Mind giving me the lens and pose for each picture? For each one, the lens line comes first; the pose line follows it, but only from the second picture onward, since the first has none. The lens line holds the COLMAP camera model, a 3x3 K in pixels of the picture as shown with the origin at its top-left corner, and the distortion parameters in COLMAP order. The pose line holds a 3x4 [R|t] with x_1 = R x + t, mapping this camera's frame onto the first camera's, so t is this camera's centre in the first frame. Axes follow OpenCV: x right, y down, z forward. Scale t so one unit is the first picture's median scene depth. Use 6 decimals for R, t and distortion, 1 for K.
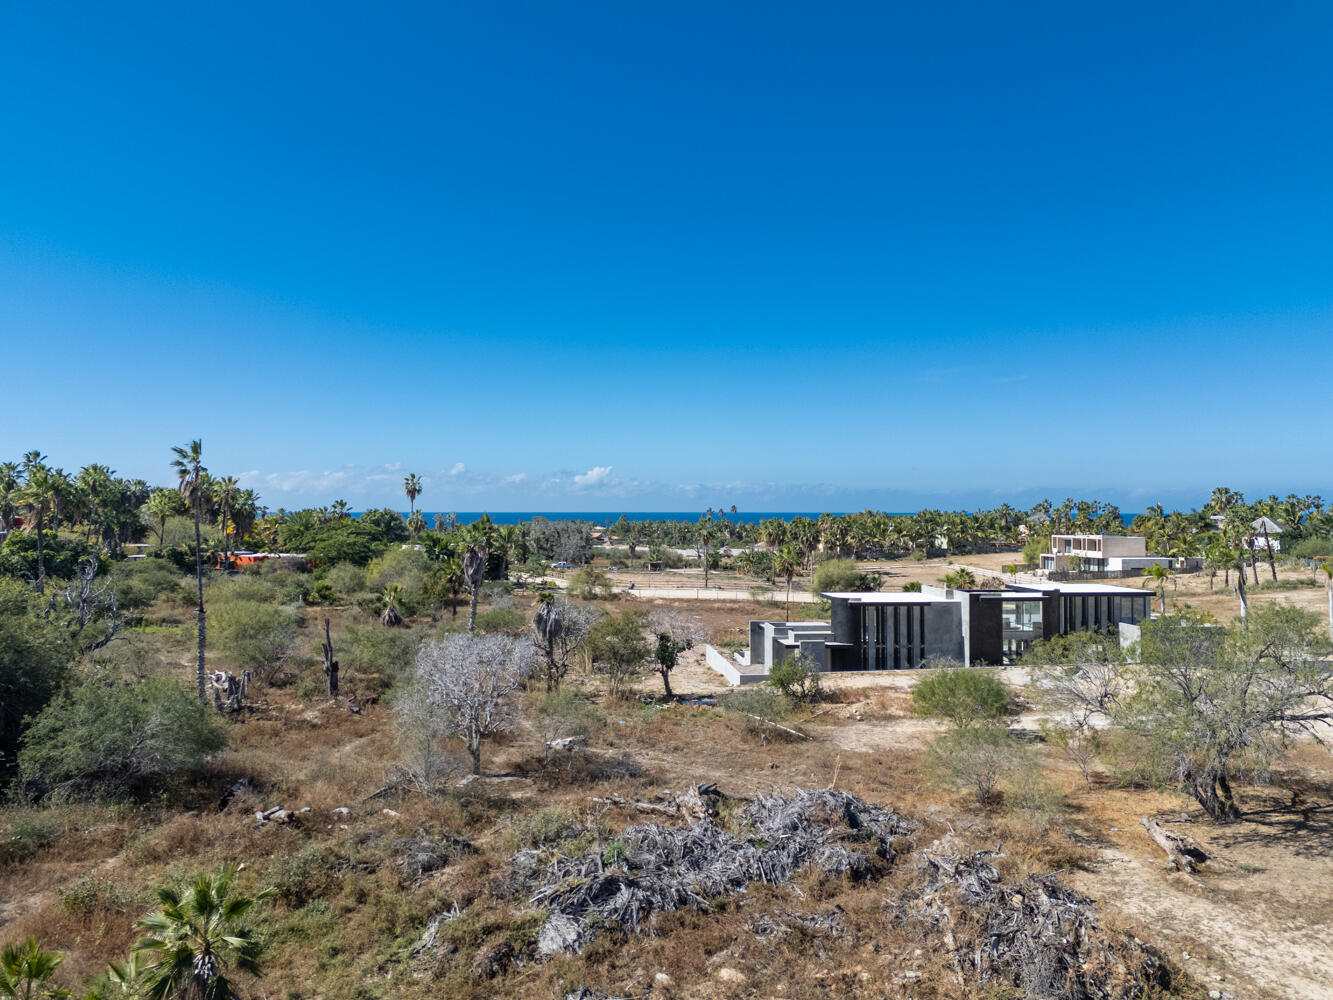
lens RADIAL K [[976.0, 0, 663.6], [0, 976.0, 503.0], [0, 0, 1]] dist [0.082614, -0.082347]
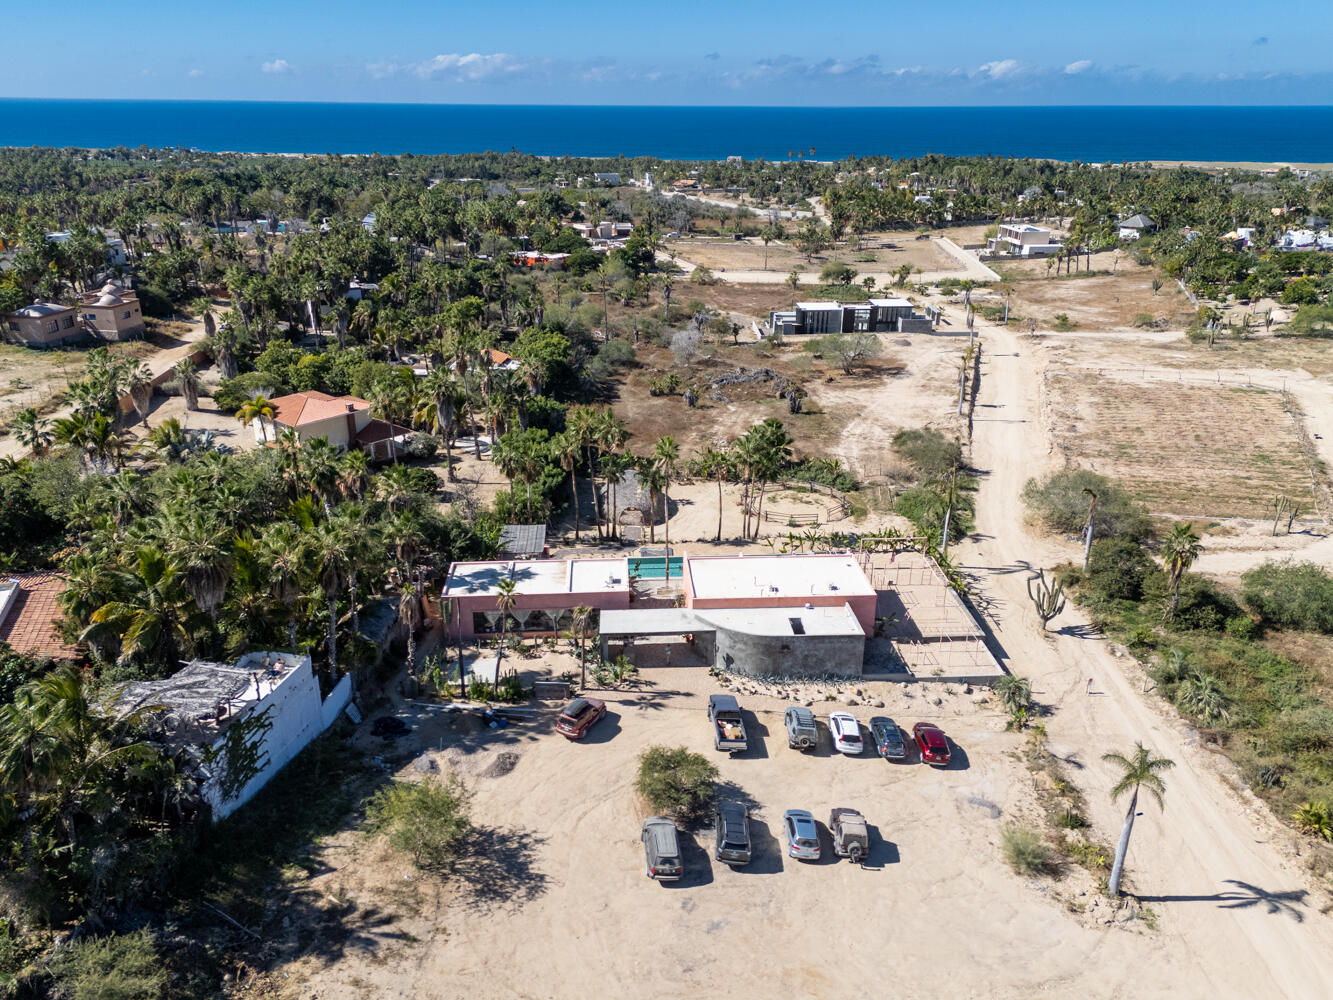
lens RADIAL K [[976.0, 0, 663.6], [0, 976.0, 503.0], [0, 0, 1]] dist [0.082614, -0.082347]
pose [[0.996402, 0.035780, -0.076833, 0.037487], [-0.003567, 0.923420, 0.383774, -0.621184], [0.084681, -0.382119, 0.920225, -2.459640]]
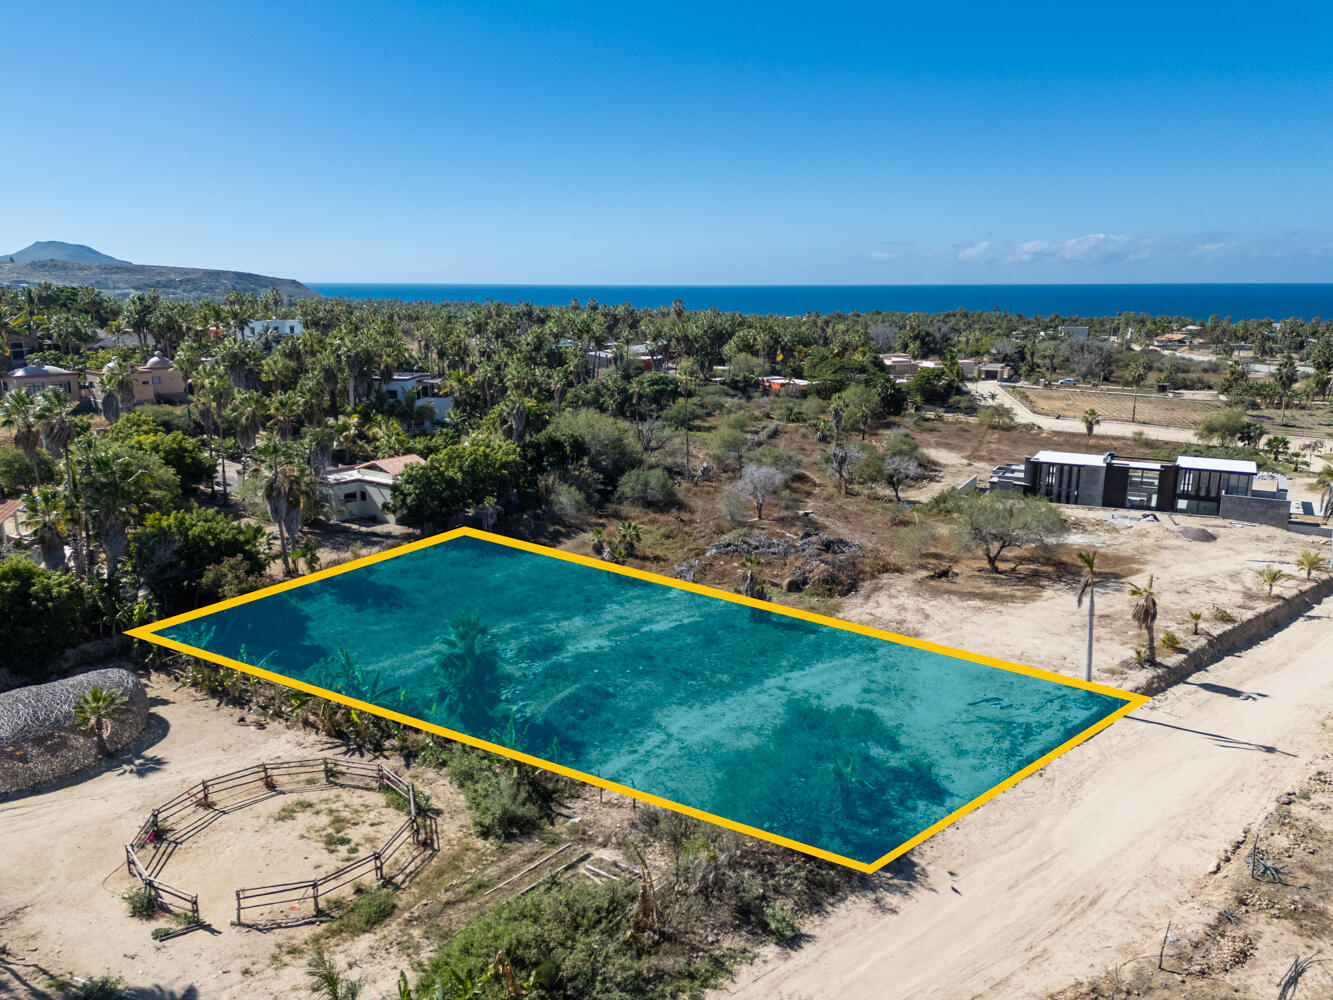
lens RADIAL K [[976.0, 0, 663.6], [0, 976.0, 503.0], [0, 0, 1]] dist [0.082614, -0.082347]
pose [[0.815047, 0.128864, -0.564883, 0.840156], [0.002296, 0.974227, 0.225558, -0.274963], [0.579390, -0.185138, 0.793745, -0.943420]]
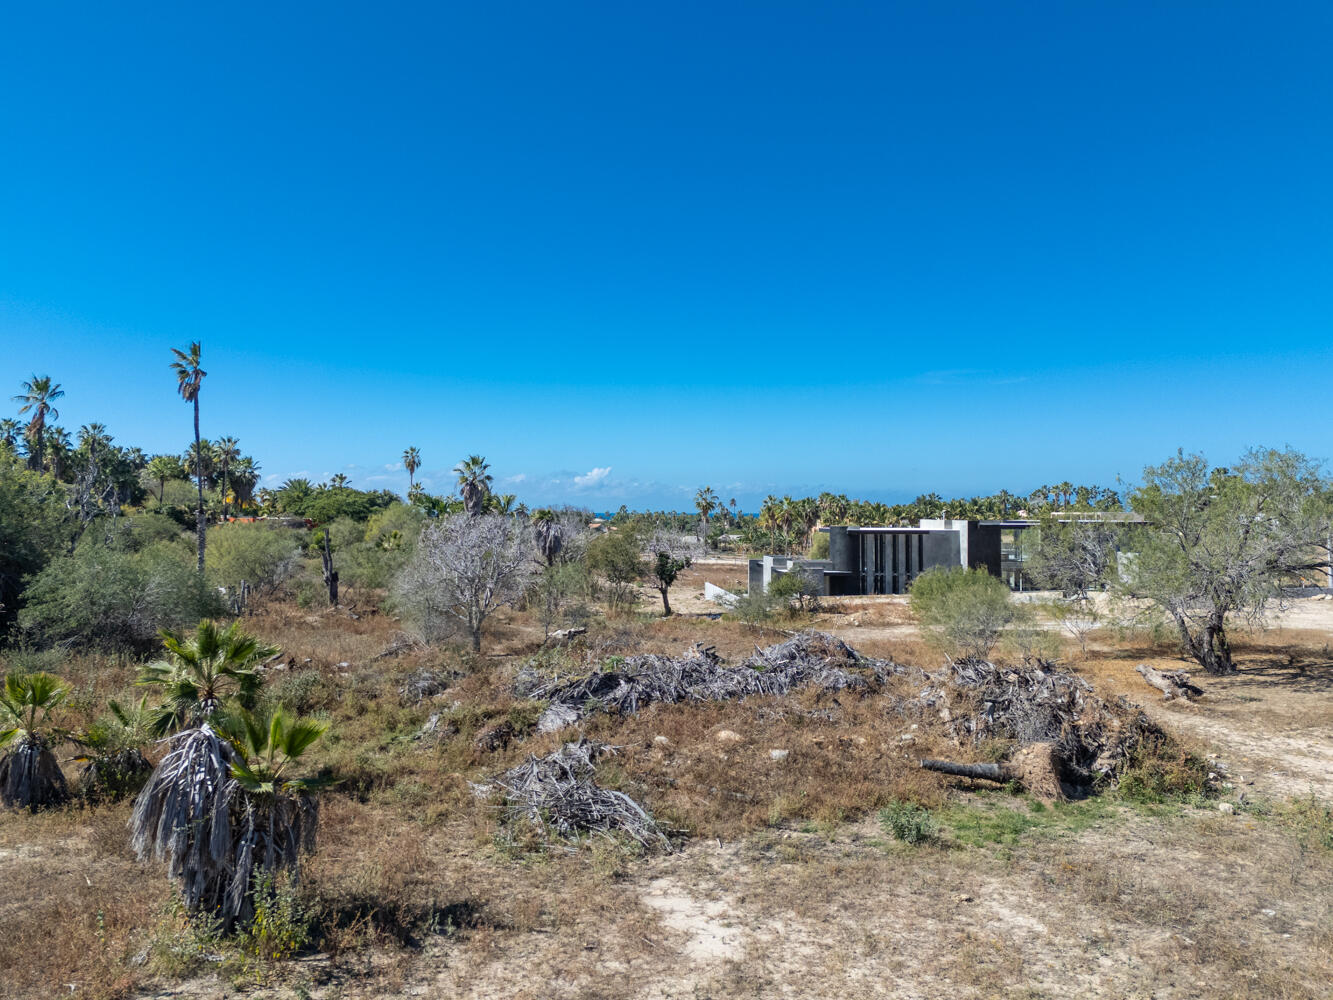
lens RADIAL K [[976.0, 0, 663.6], [0, 976.0, 503.0], [0, 0, 1]] dist [0.082614, -0.082347]
pose [[1.000000, -0.000002, 0.000652, 0.000271], [0.000003, 0.999999, -0.001628, 0.098855], [-0.000652, 0.001628, 0.999998, -0.001615]]
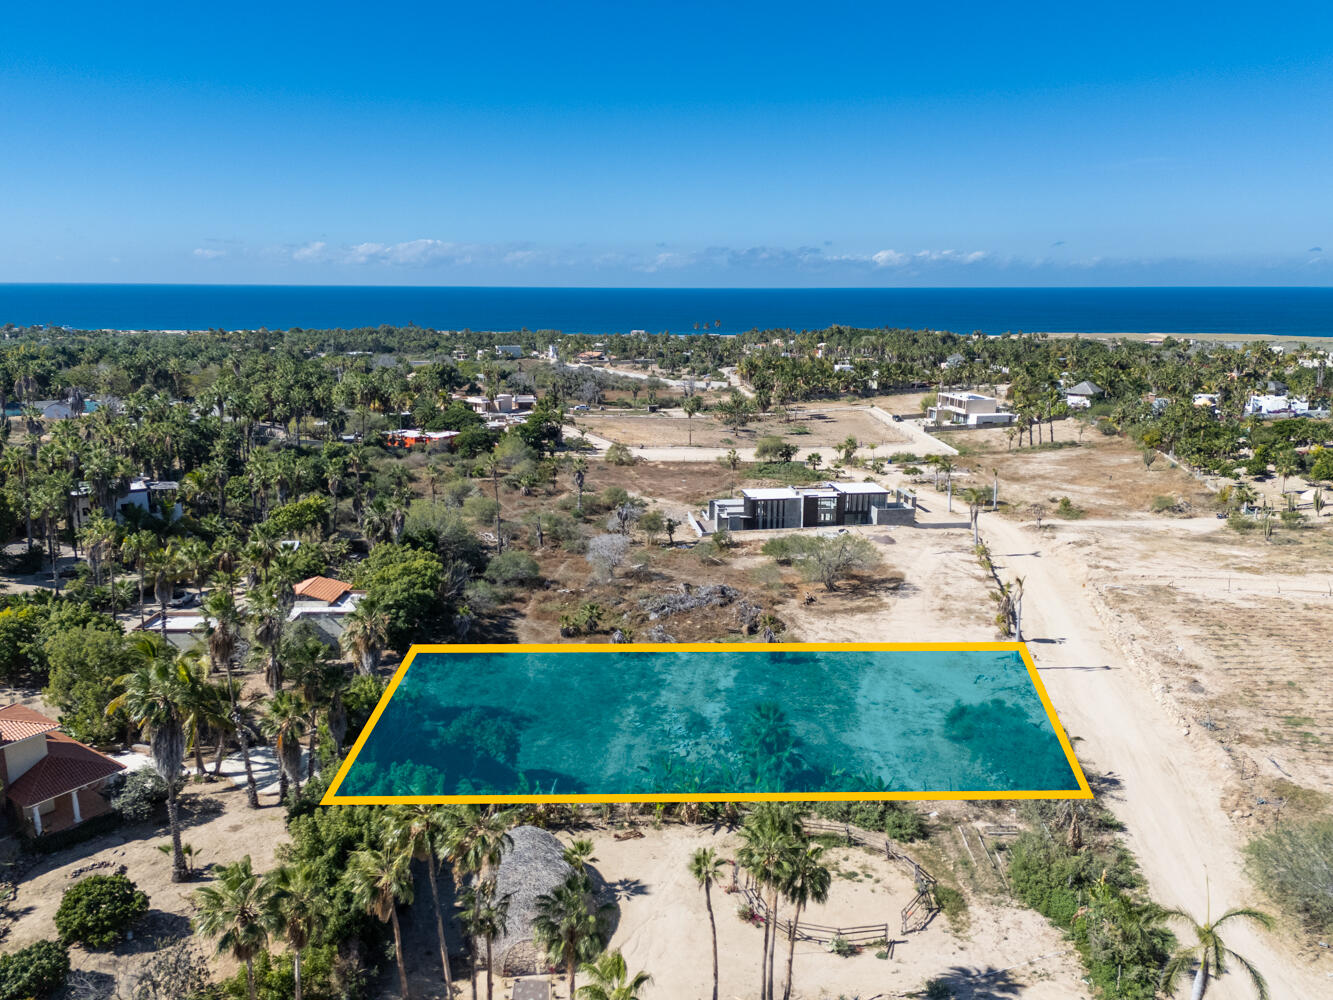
lens RADIAL K [[976.0, 0, 663.6], [0, 976.0, 503.0], [0, 0, 1]] dist [0.082614, -0.082347]
pose [[0.999917, -0.001308, 0.012828, -0.053080], [-0.001612, 0.974366, 0.224964, -0.515778], [-0.012793, -0.224966, 0.974283, -1.549625]]
